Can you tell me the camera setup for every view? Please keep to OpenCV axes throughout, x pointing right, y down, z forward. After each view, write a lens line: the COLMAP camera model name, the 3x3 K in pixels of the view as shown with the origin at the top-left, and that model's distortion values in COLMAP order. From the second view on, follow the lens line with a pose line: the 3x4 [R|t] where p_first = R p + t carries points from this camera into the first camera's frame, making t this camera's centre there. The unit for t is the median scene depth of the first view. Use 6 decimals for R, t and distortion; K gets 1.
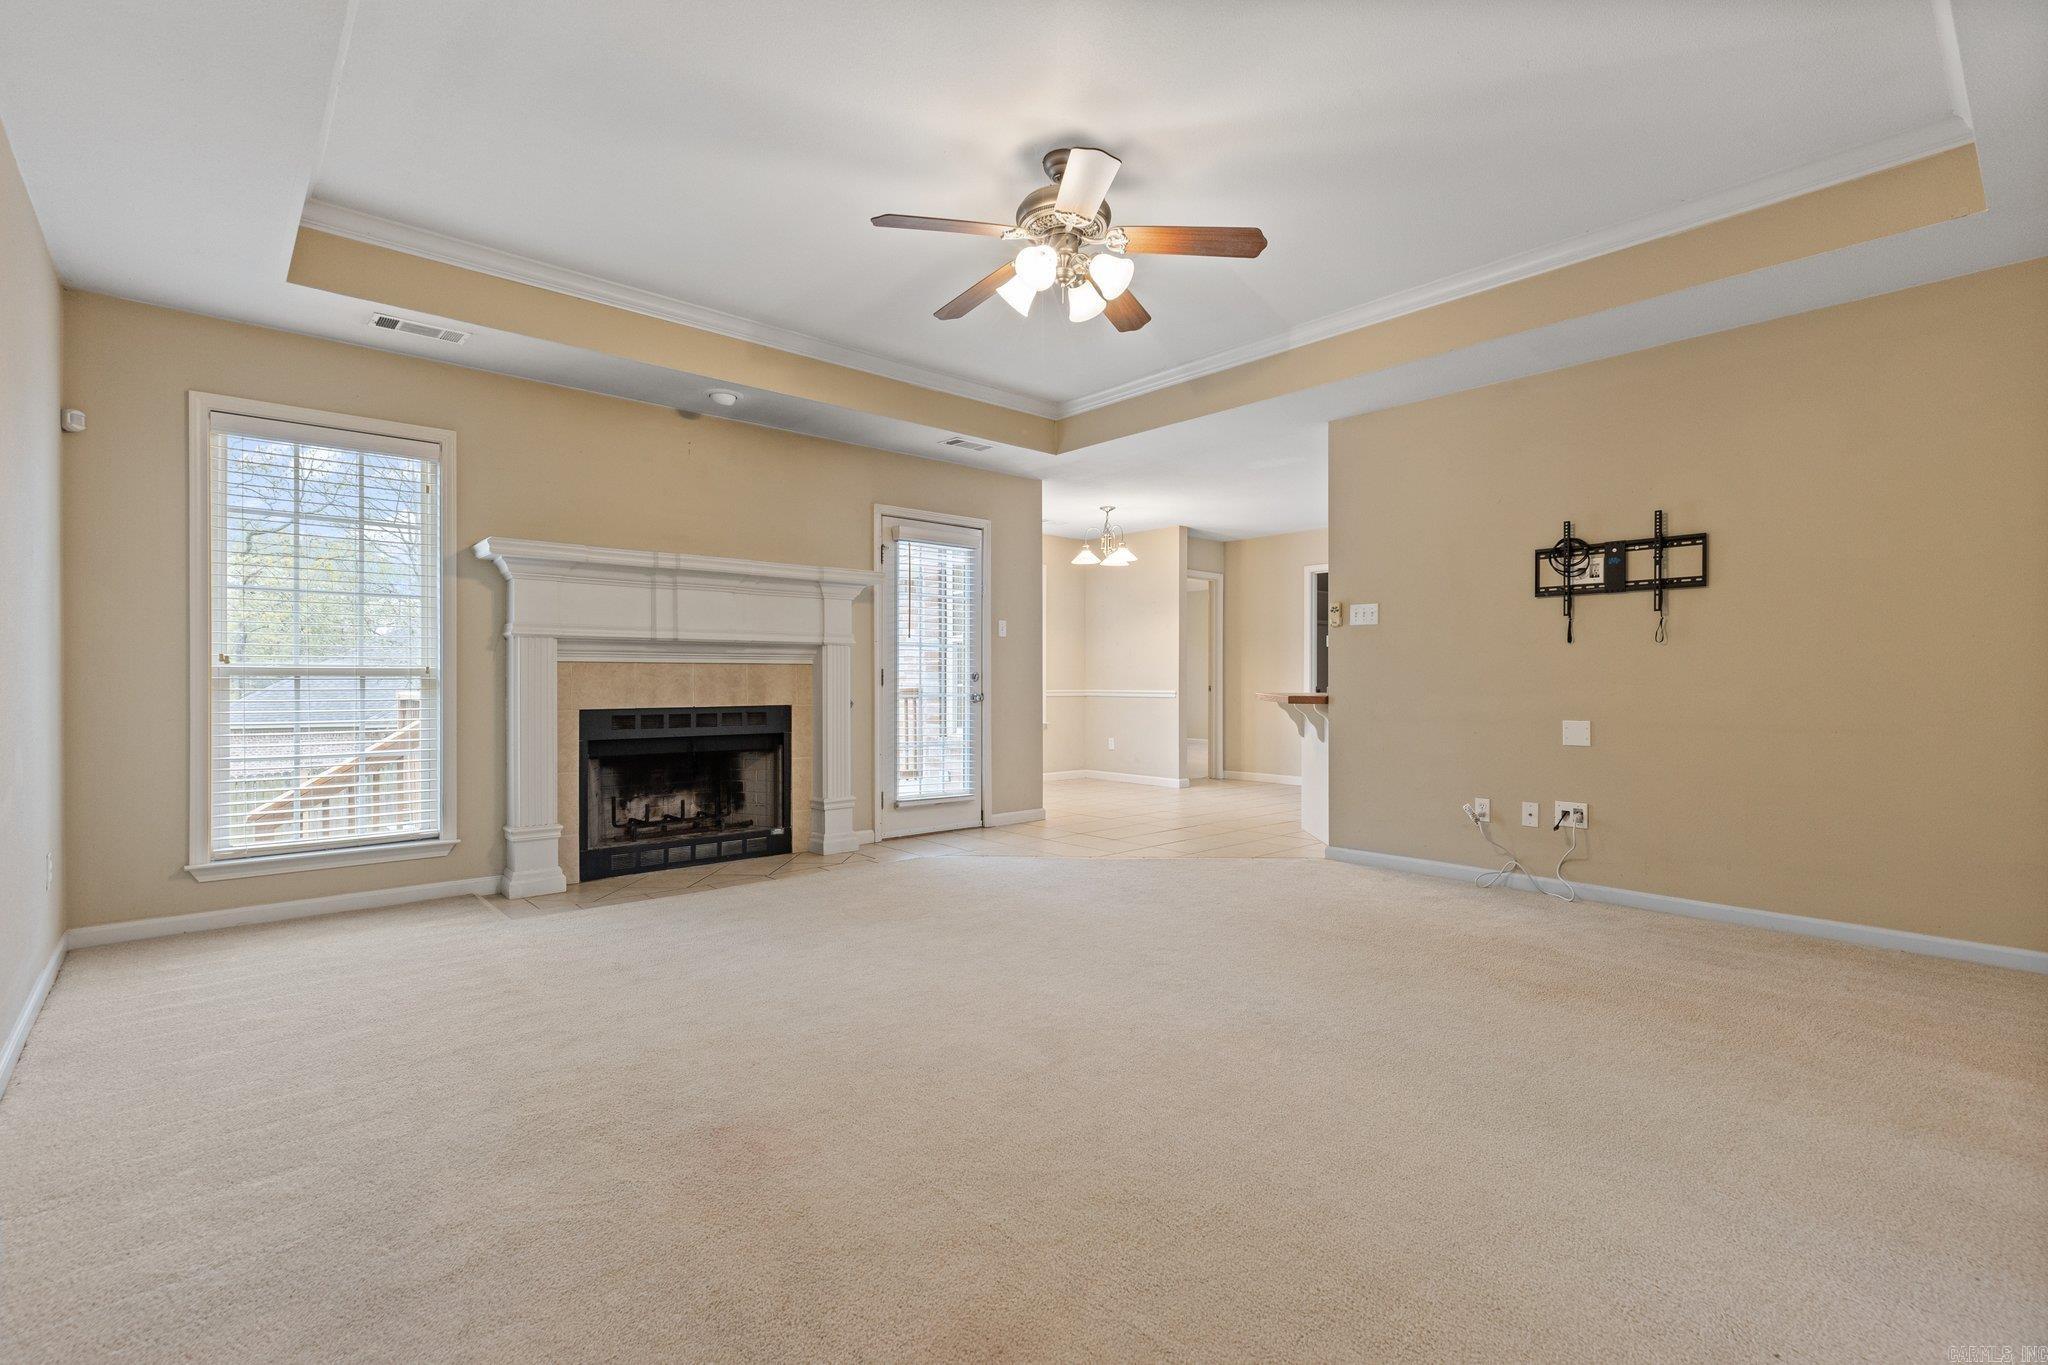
lens RADIAL K [[929.1, 0, 1019.8], [0, 929.1, 683.1], [0, 0, 1]] dist [0.005400, -0.000597]
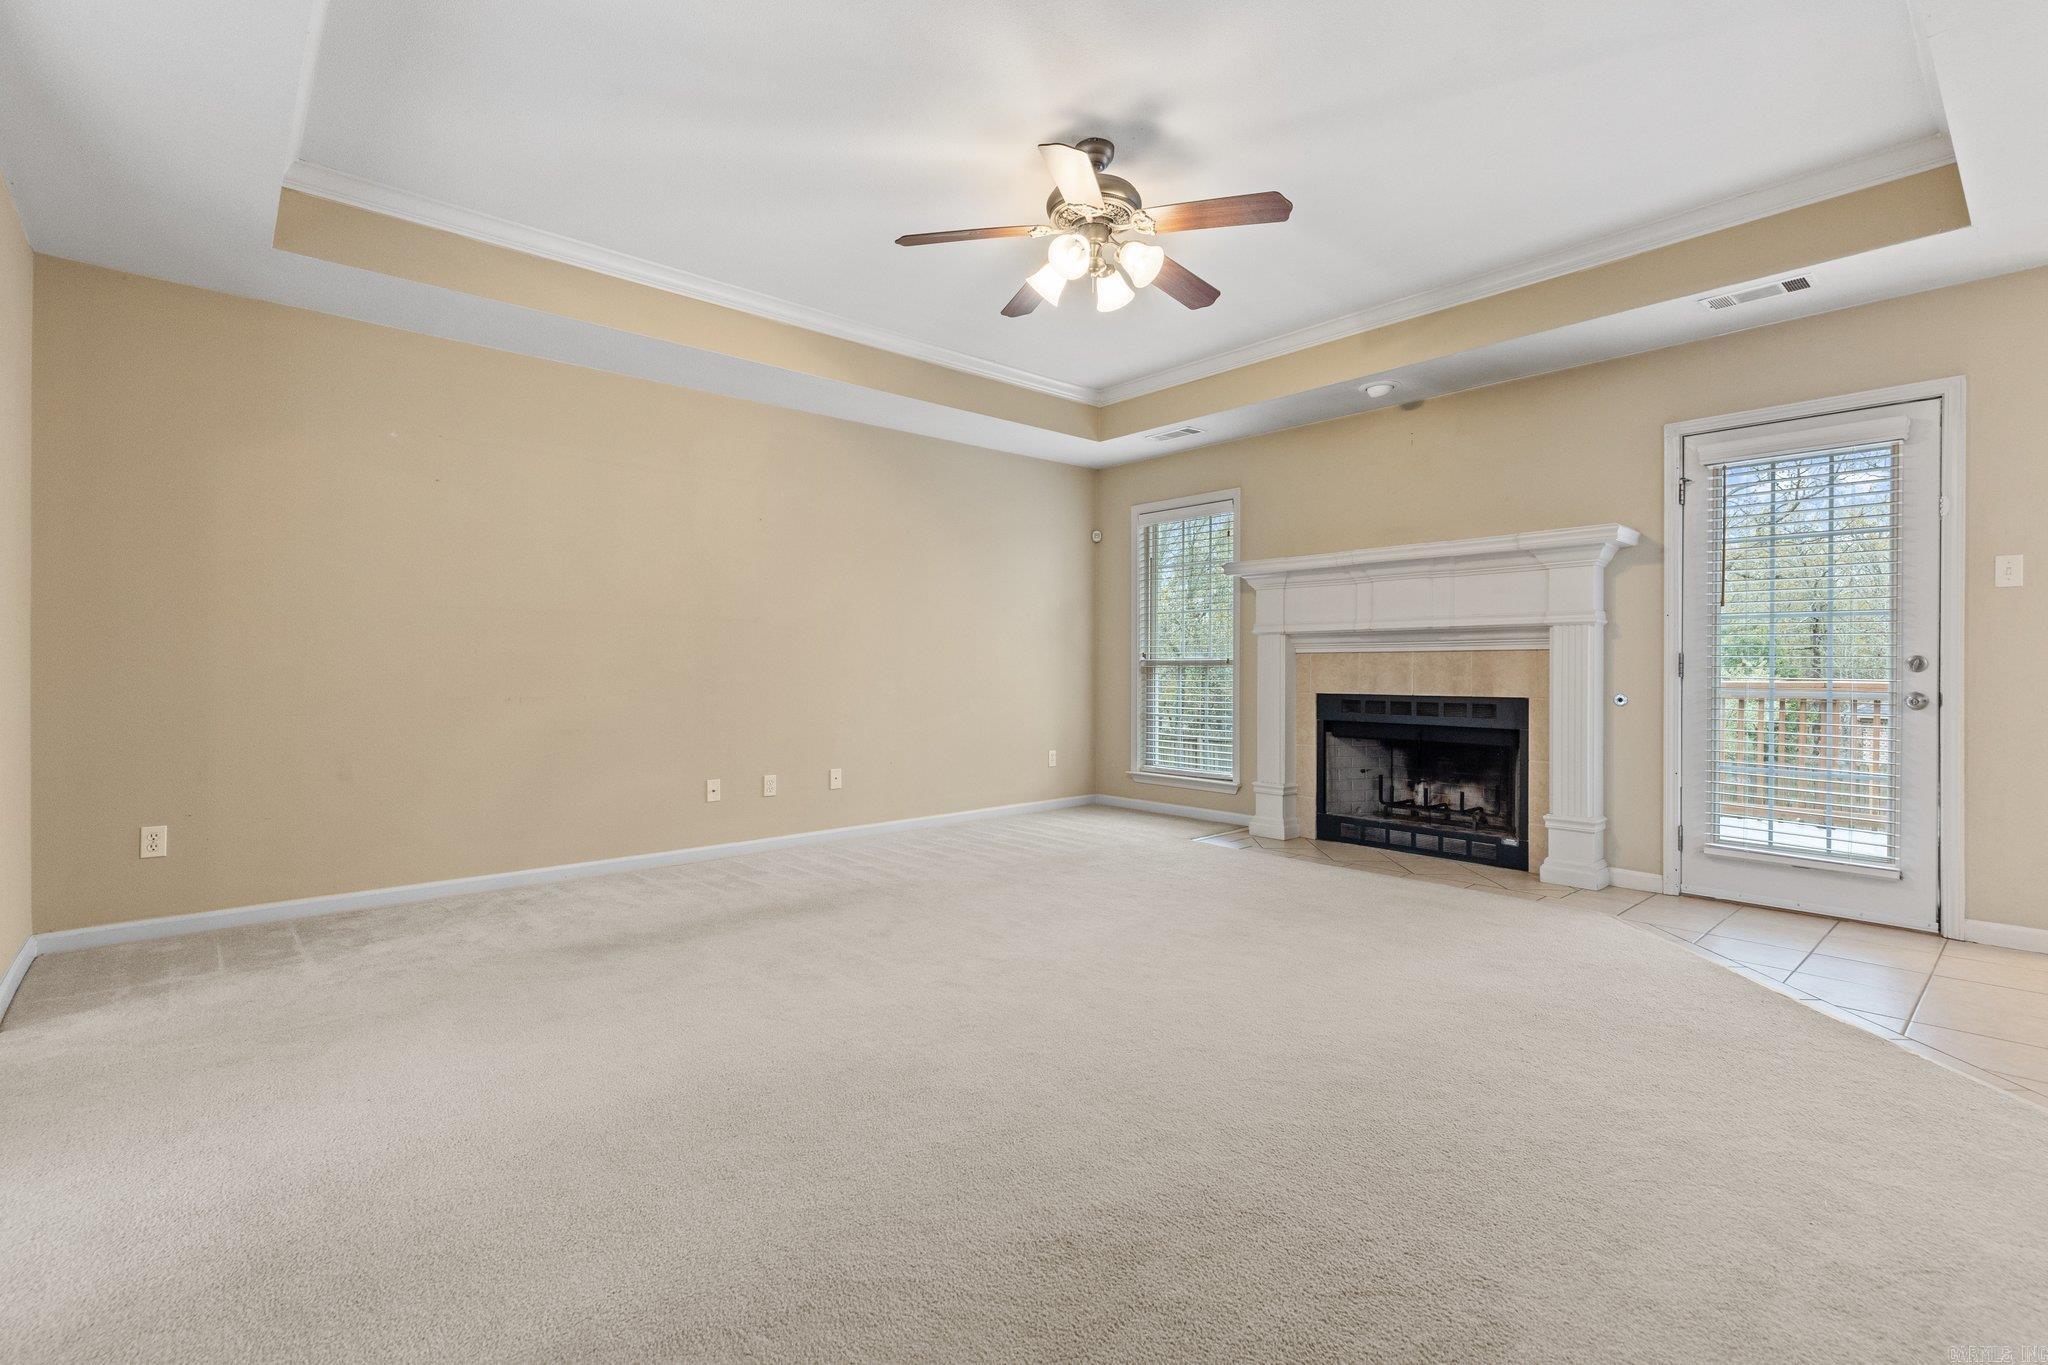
lens RADIAL K [[929.1, 0, 1018.6], [0, 929.1, 673.9], [0, 0, 1]] dist [0.005400, -0.000597]
pose [[0.001927, 0.007149, -0.999973, 0.636393], [-0.005234, 0.999961, 0.007139, -0.002135], [0.999984, 0.005221, 0.001965, 0.555709]]
